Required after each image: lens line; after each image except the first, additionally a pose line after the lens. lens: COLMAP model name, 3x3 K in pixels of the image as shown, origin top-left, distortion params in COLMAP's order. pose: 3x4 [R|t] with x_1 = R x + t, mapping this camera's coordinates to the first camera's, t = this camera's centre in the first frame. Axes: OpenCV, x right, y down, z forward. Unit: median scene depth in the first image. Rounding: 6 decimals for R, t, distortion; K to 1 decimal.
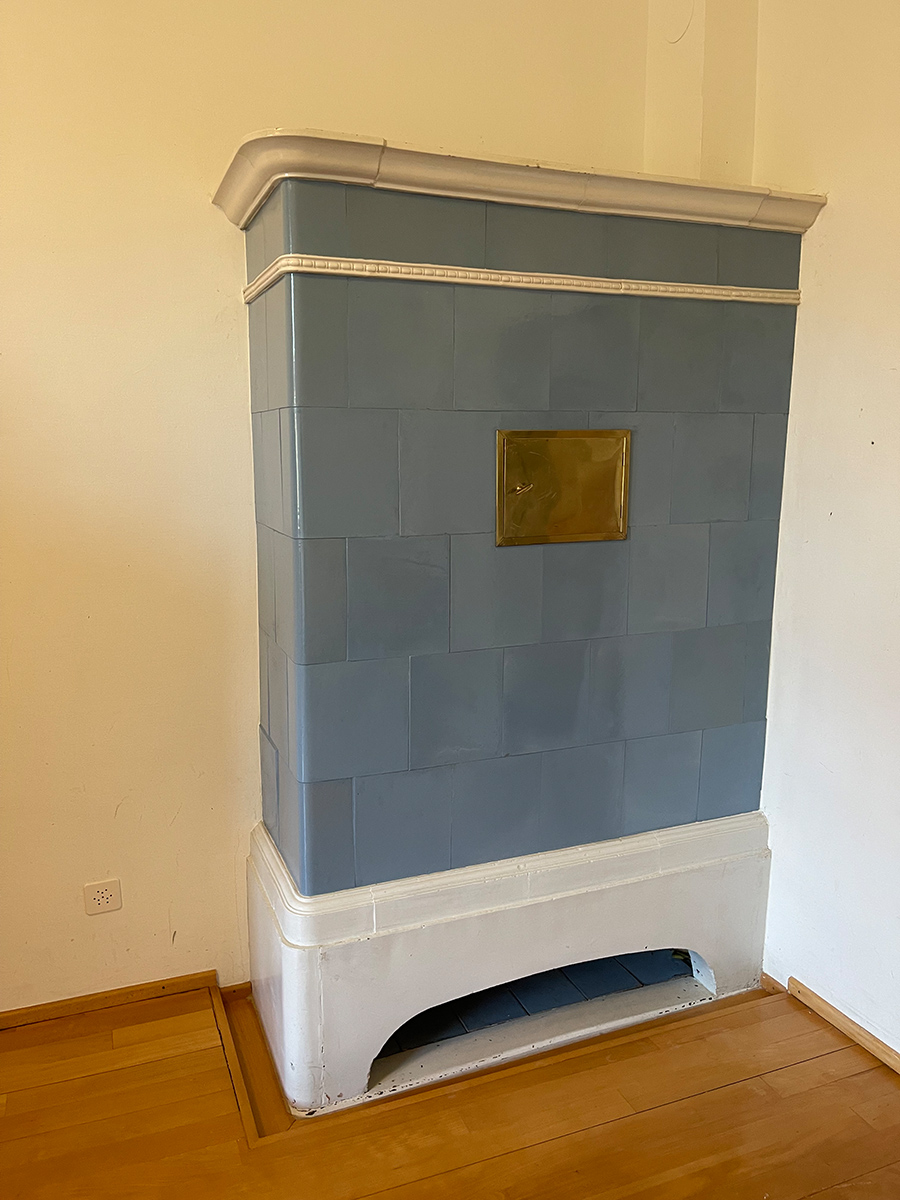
lens RADIAL K [[923.8, 0, 451.3], [0, 923.8, 604.9], [0, 0, 1]] dist [0.018105, -0.000700]
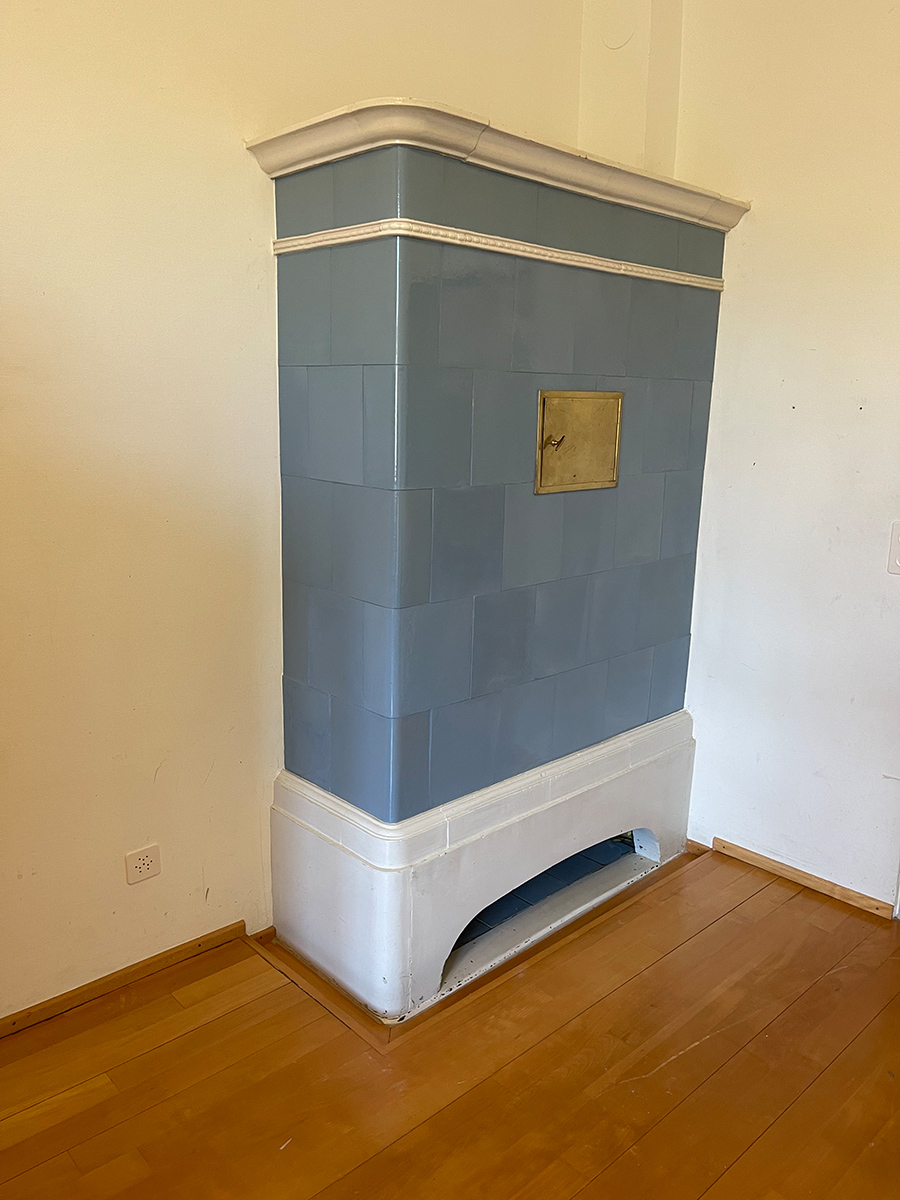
lens RADIAL K [[921.6, 0, 467.4], [0, 921.6, 603.5], [0, 0, 1]] dist [0.023046, 0.000248]
pose [[0.926526, -0.061265, 0.371209, -0.435365], [0.042636, 0.997395, 0.058192, 0.000453], [-0.373807, -0.038089, 0.926724, -0.017202]]
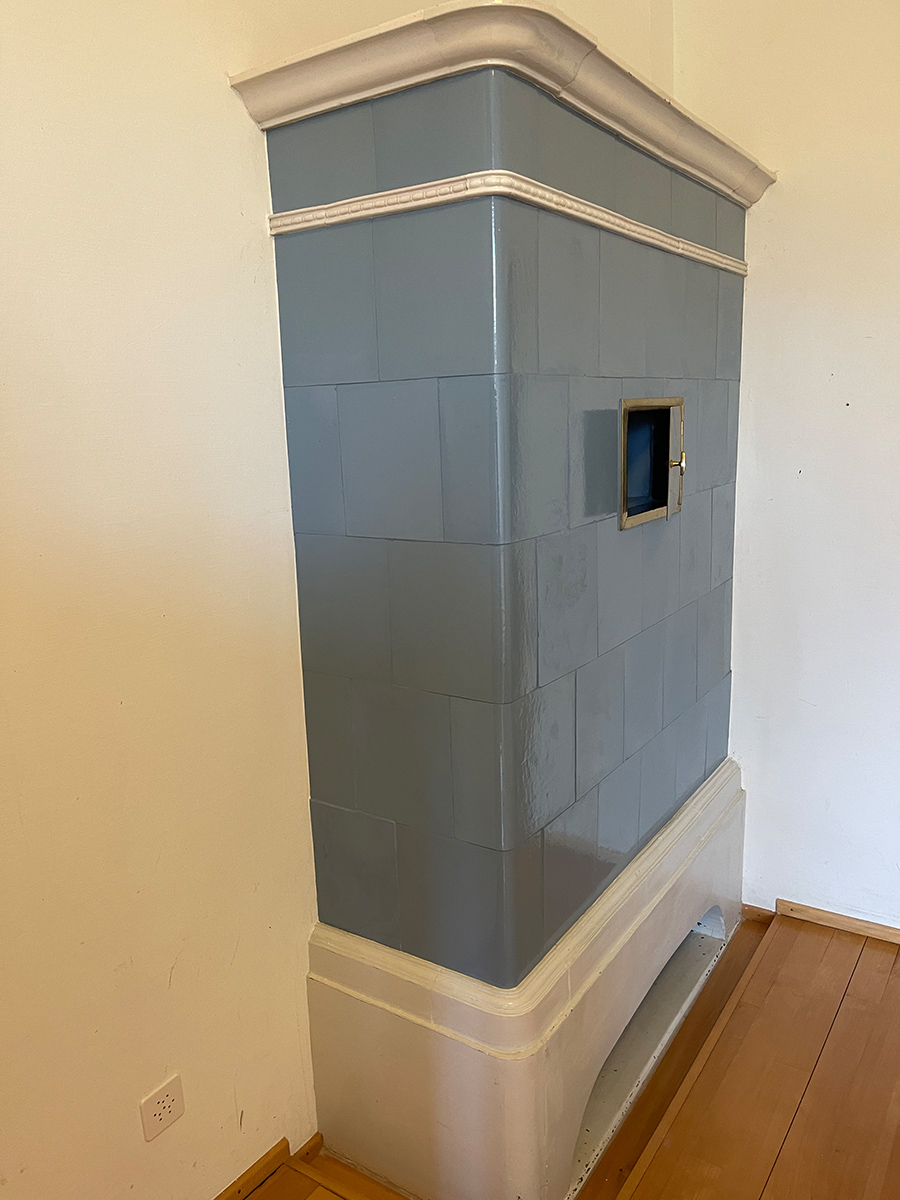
lens RADIAL K [[914.0, 0, 450.0], [0, 914.0, 600.0], [0, 0, 1]] dist [0.053931, -0.076872]
pose [[0.826340, -0.141952, 0.544988, -0.556357], [0.133147, 0.989521, 0.055854, -0.066065], [-0.547206, 0.026410, 0.836581, 0.336602]]
